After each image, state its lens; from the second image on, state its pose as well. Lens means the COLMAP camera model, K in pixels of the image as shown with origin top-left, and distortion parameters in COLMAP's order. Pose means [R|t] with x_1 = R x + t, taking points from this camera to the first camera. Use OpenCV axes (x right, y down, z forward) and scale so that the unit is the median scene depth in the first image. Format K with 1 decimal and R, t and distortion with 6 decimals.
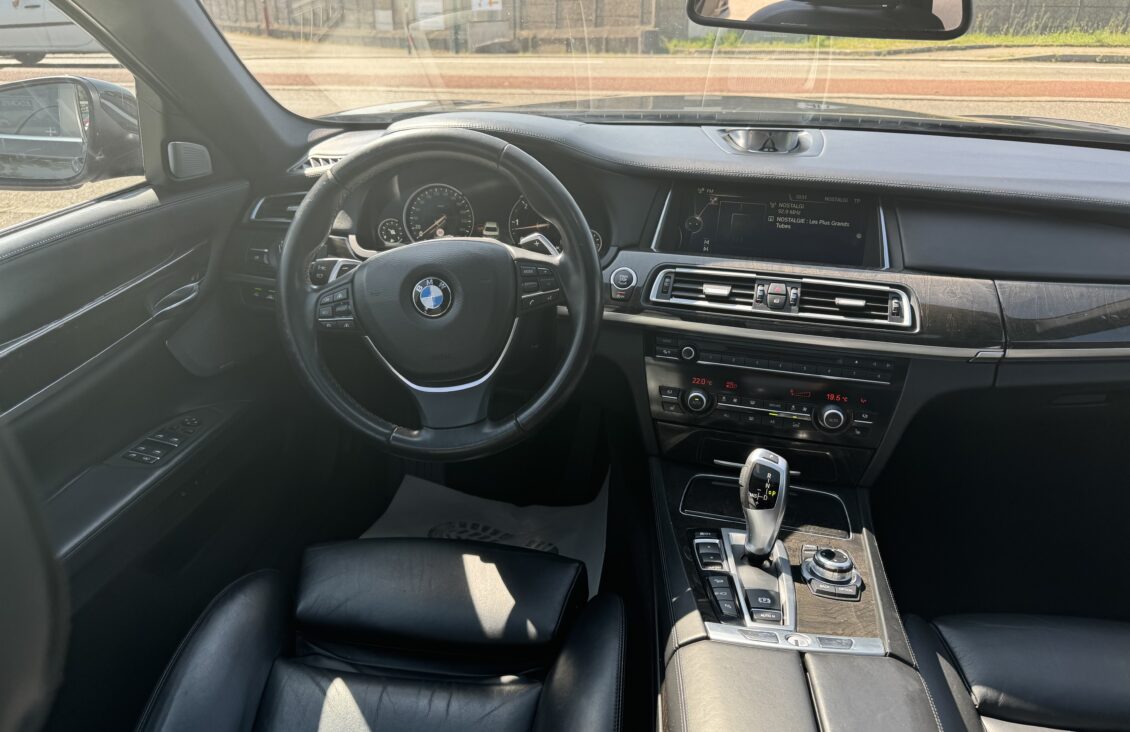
lens RADIAL K [[749.1, 0, 561.6], [0, 749.1, 371.1], [0, 0, 1]] dist [0.002294, -0.003933]
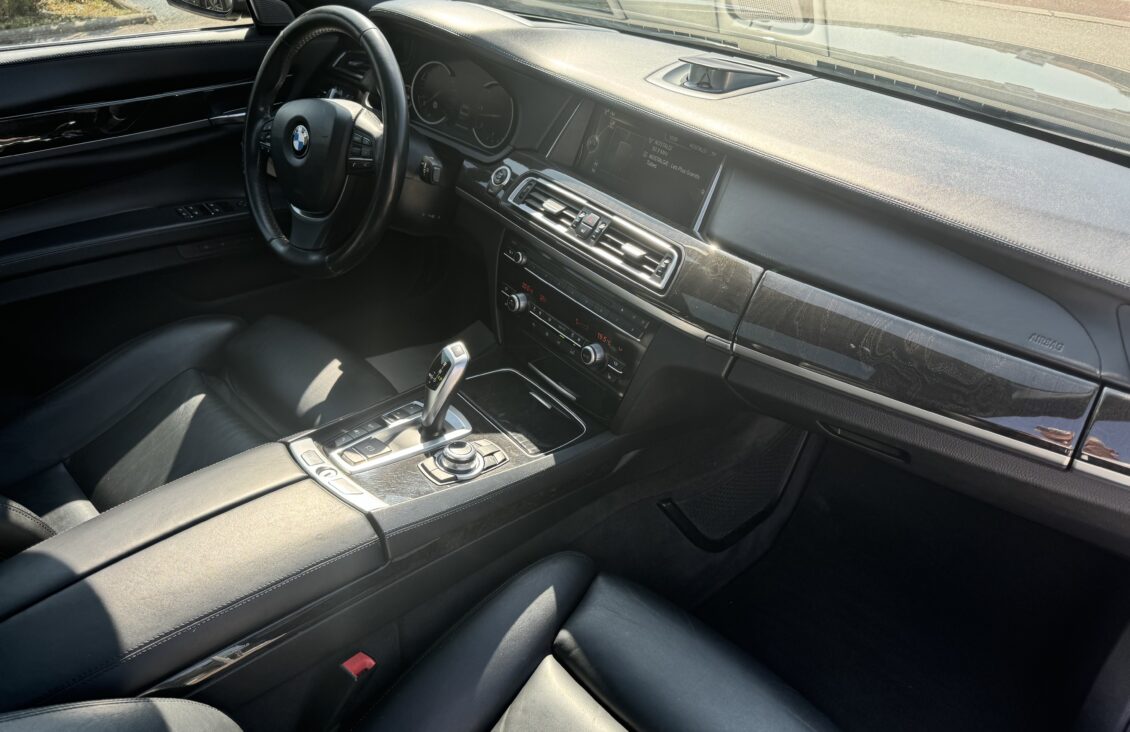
lens RADIAL K [[749.1, 0, 561.6], [0, 749.1, 371.1], [0, 0, 1]] dist [0.002294, -0.003933]
pose [[0.812974, 0.360896, -0.456976, 0.778021], [-0.299691, 0.932183, 0.203029, -0.109970], [0.499257, -0.028106, 0.865998, 0.090910]]
